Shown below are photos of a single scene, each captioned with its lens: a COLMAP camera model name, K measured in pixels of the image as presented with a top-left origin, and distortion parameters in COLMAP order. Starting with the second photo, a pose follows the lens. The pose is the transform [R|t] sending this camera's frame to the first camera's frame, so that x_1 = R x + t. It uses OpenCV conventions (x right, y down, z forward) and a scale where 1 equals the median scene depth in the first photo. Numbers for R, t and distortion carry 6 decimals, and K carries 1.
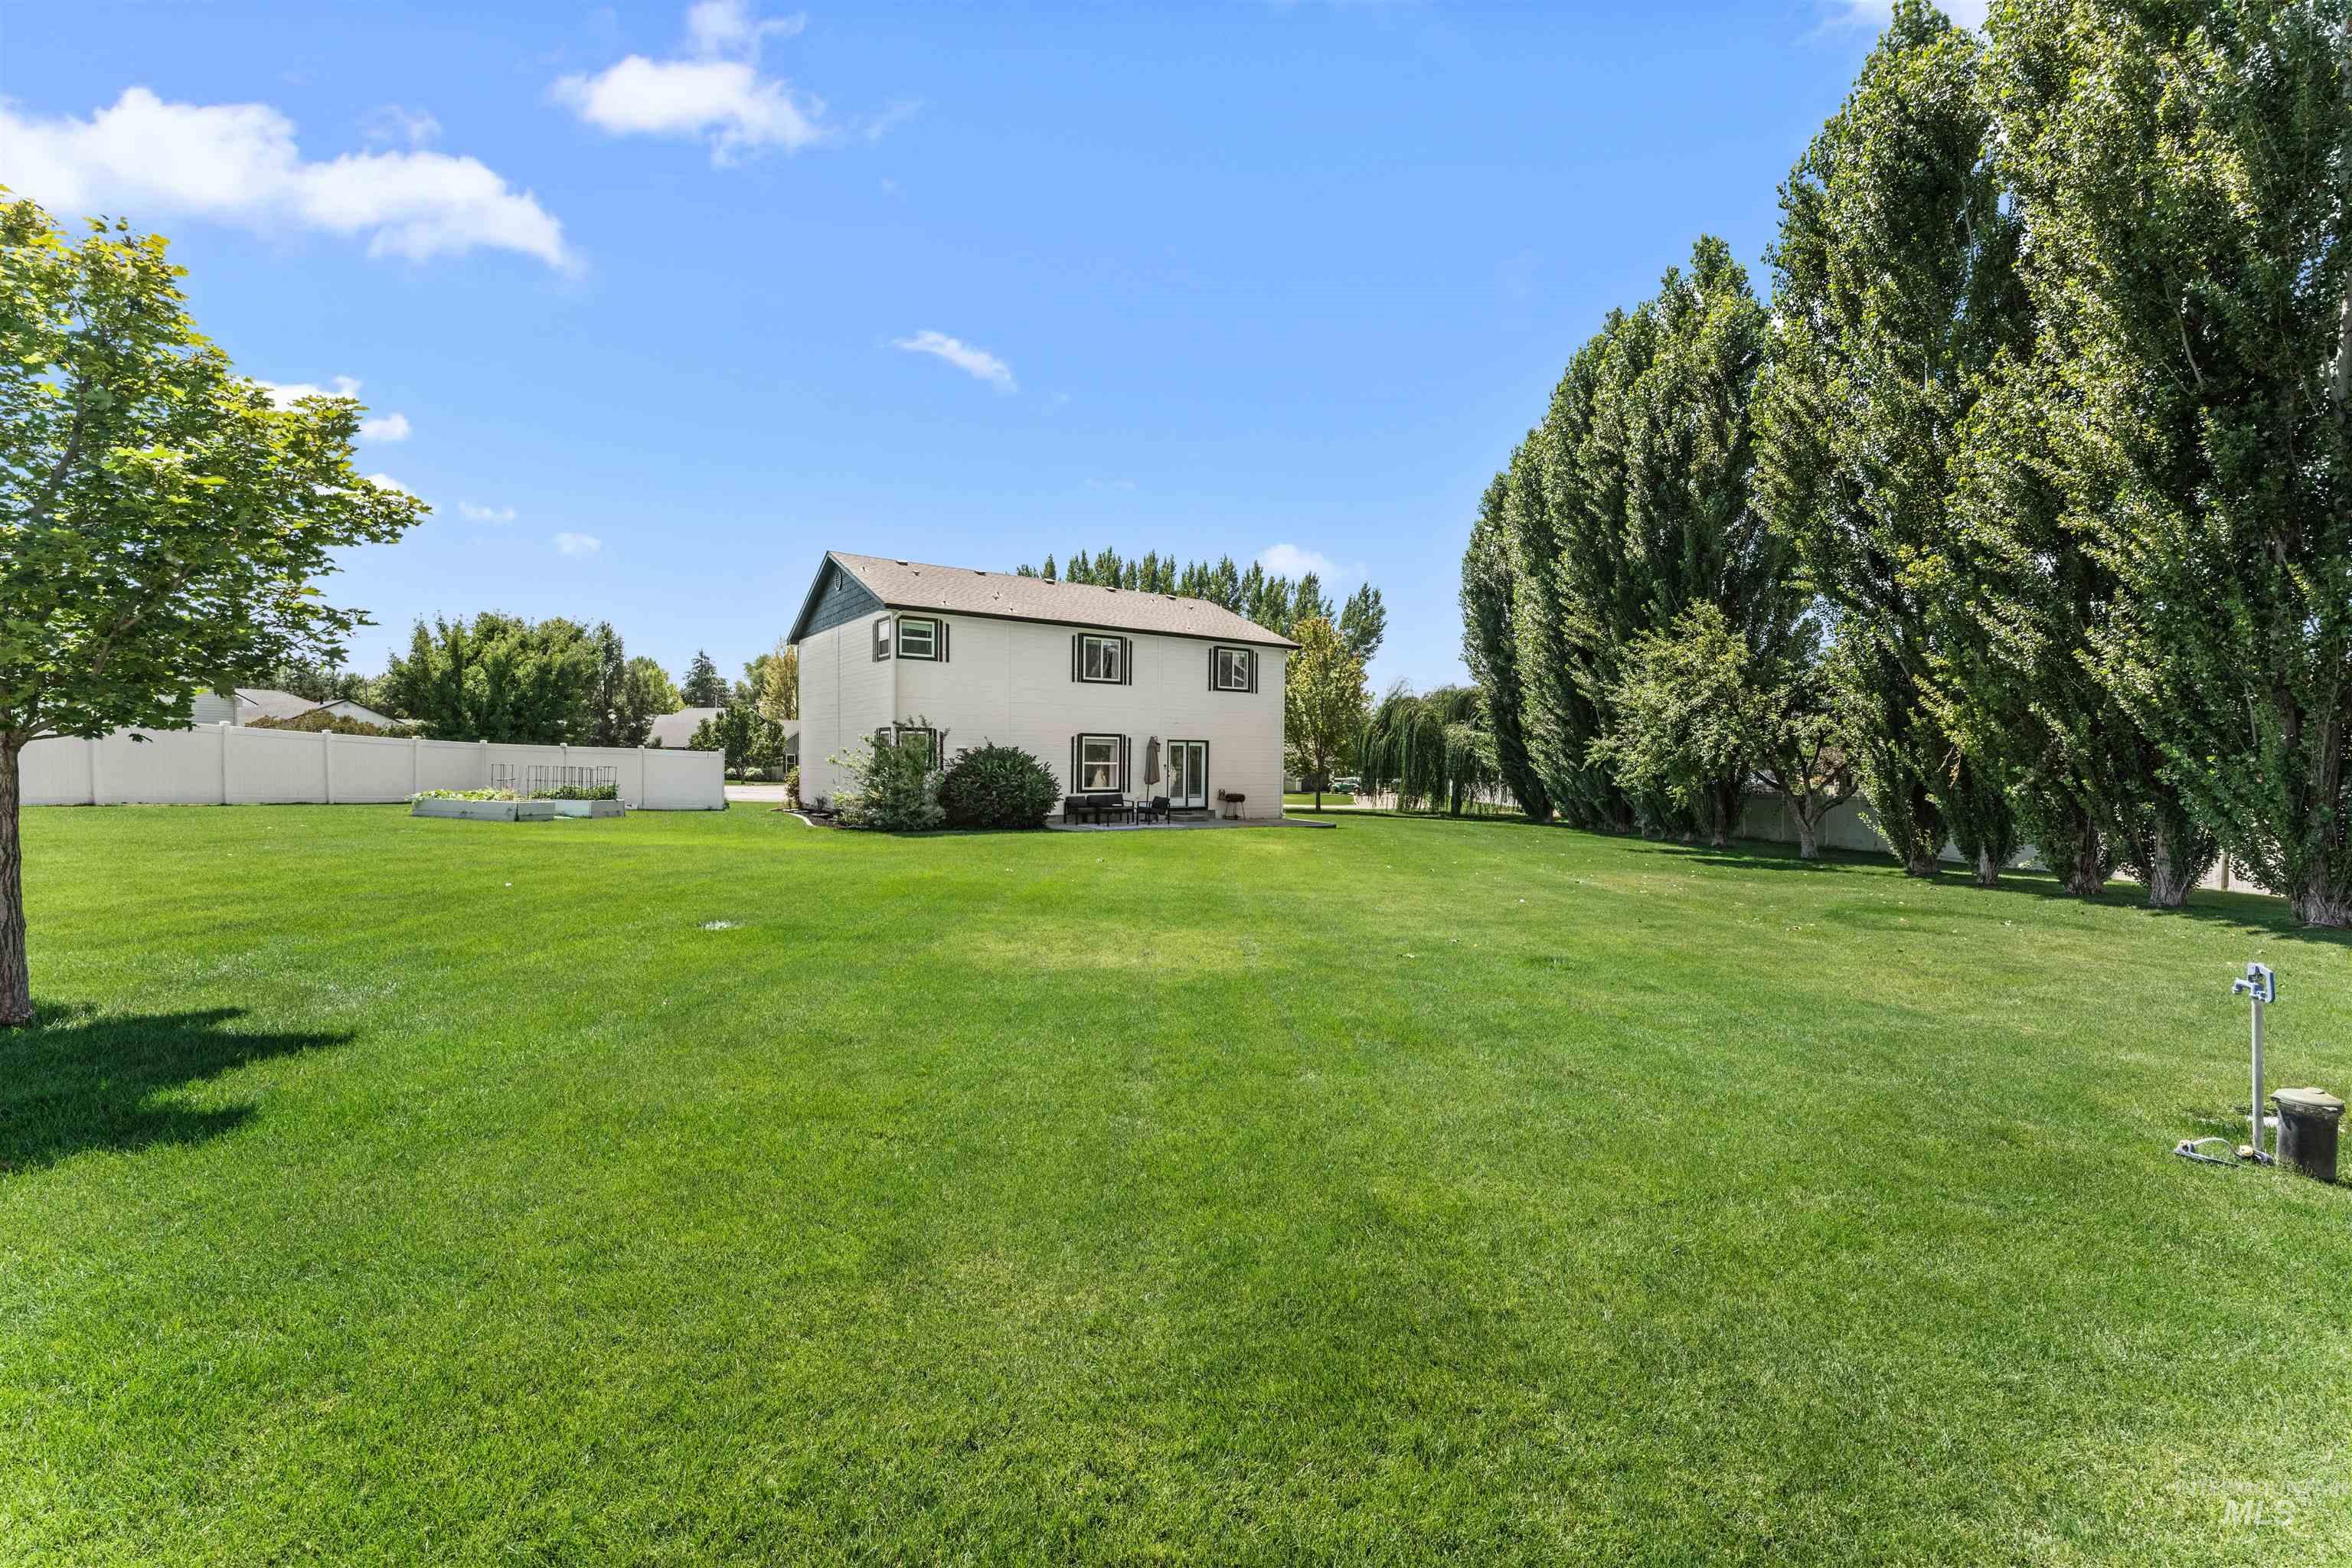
lens RADIAL K [[938.3, 0, 1176.0], [0, 938.3, 784.0], [0, 0, 1]] dist [0.000689, 0.000024]
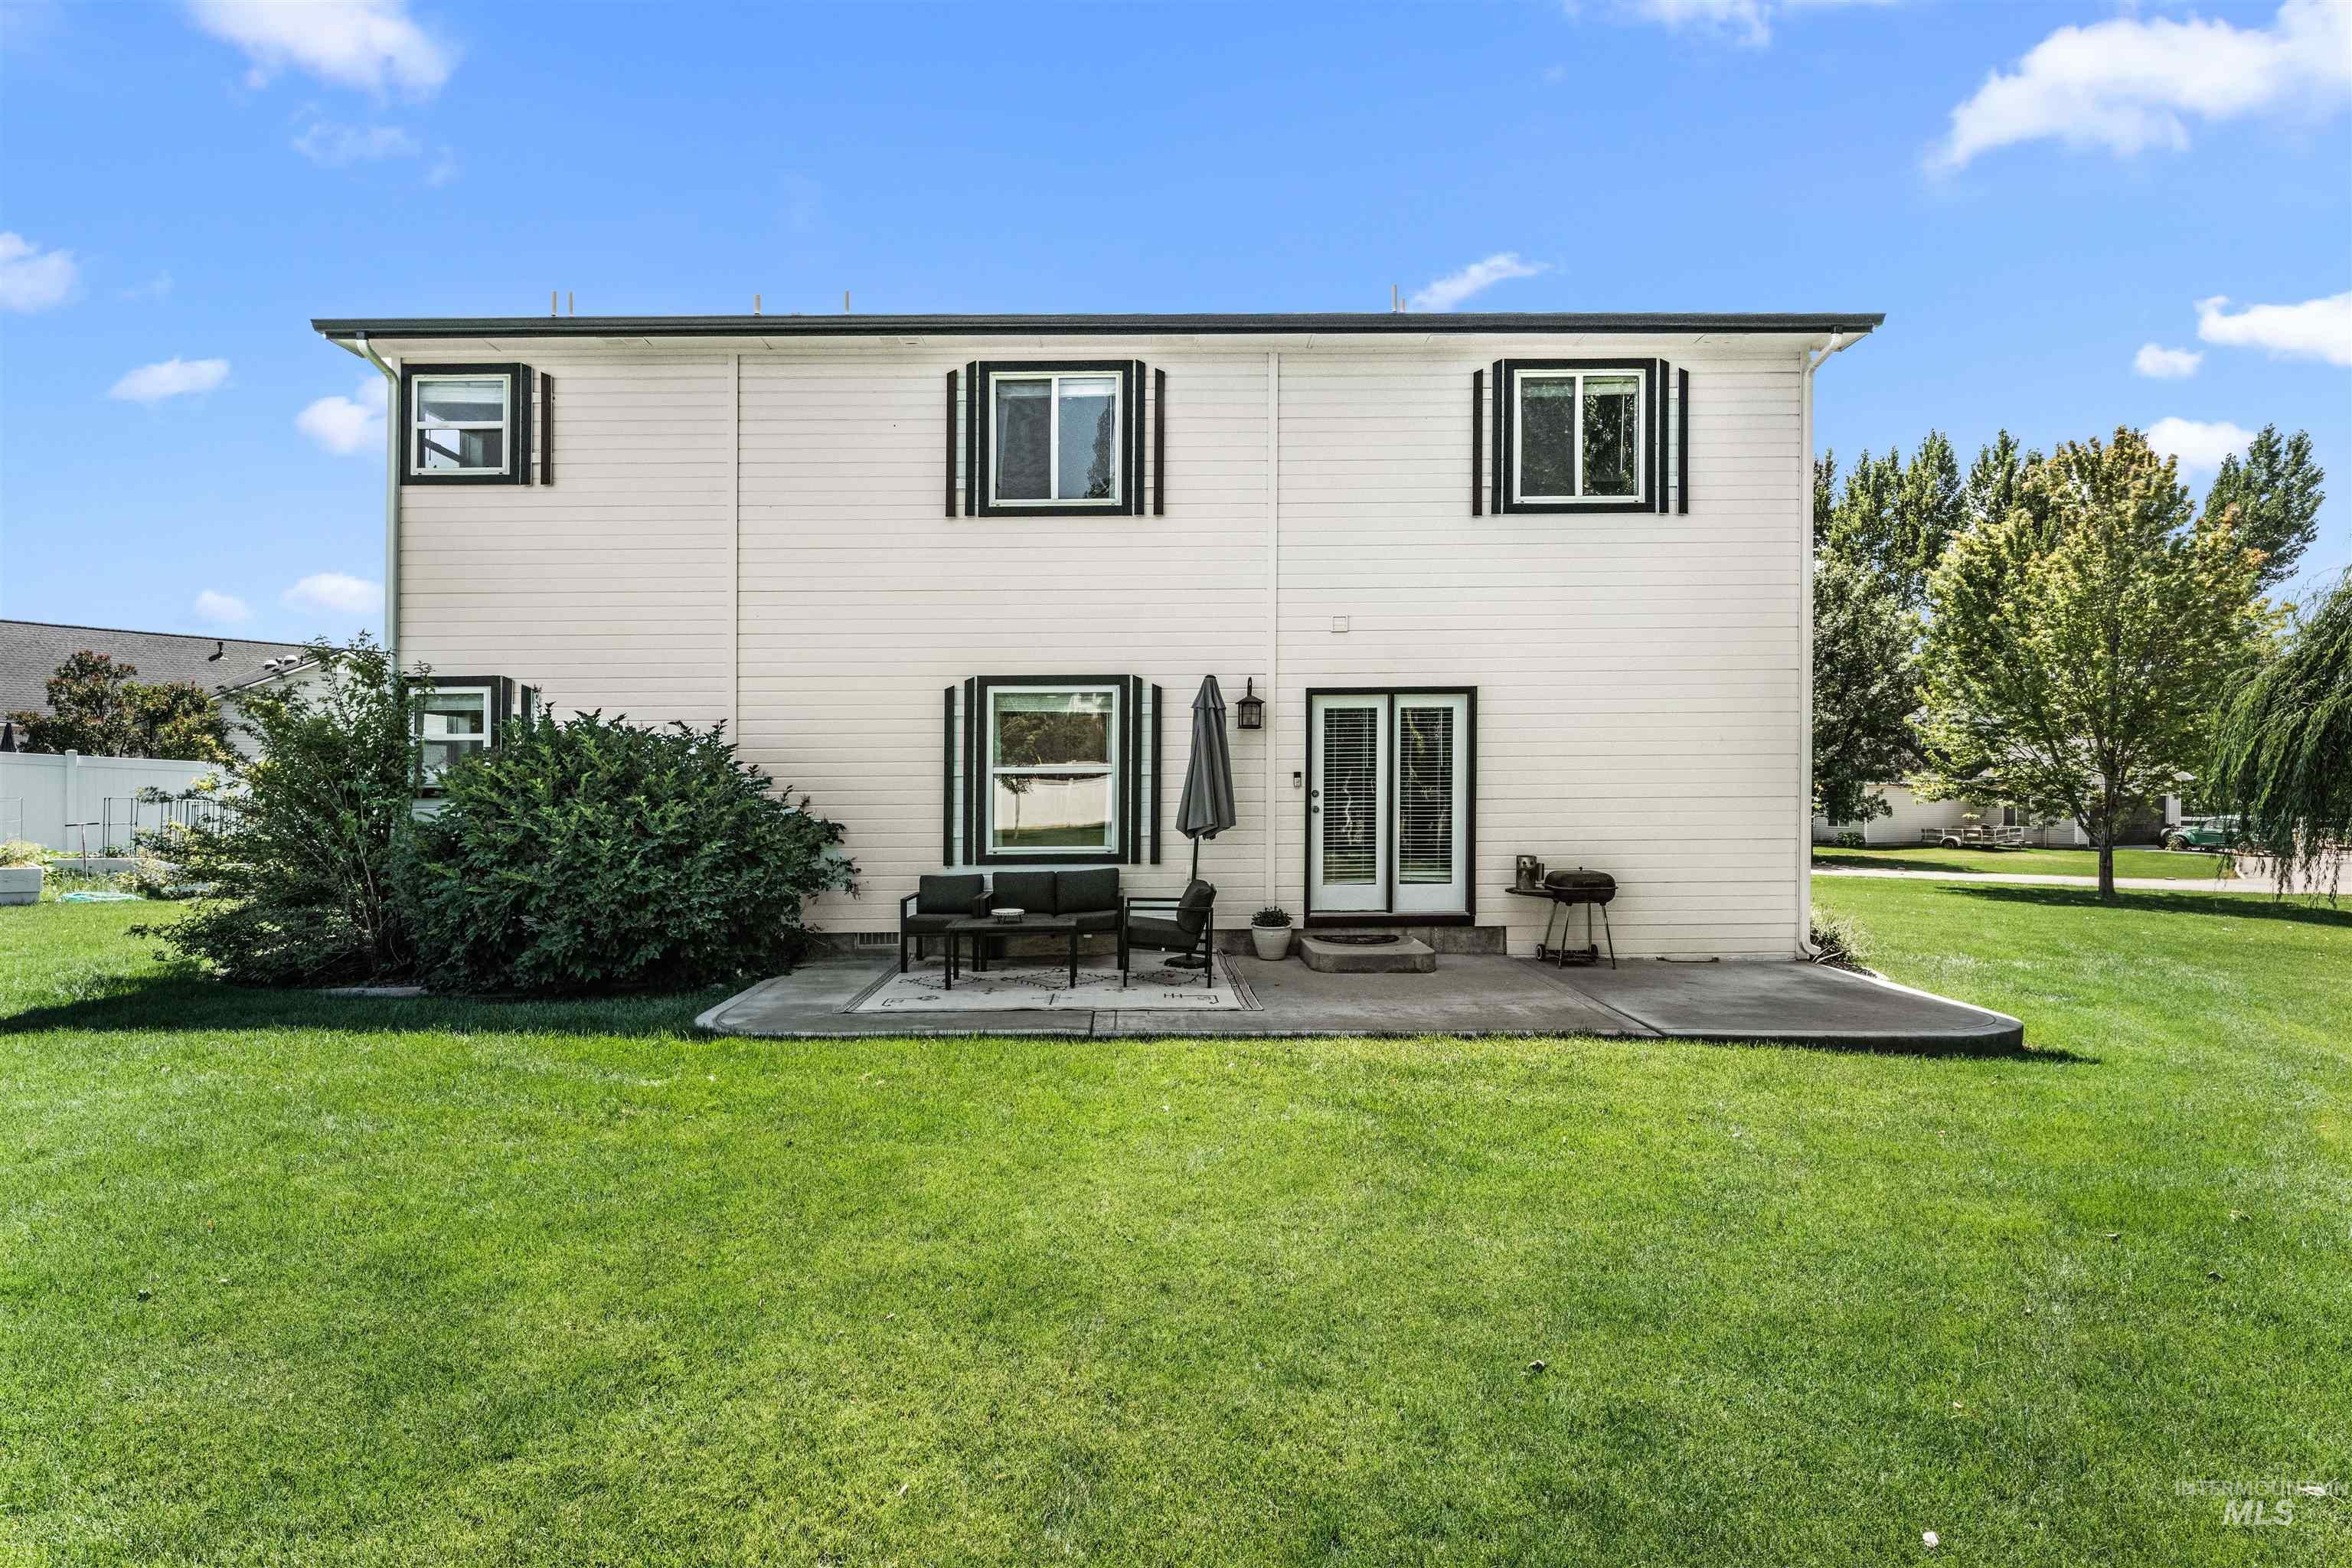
lens RADIAL K [[1117.0, 0, 1178.2], [0, 1117.0, 813.0], [0, 0, 1]] dist [0.002932, 0.000064]
pose [[0.837767, -0.005690, -0.545998, 0.147204], [0.000305, 0.999950, -0.009954, -0.004364], [0.546028, 0.008173, 0.837727, 0.669250]]
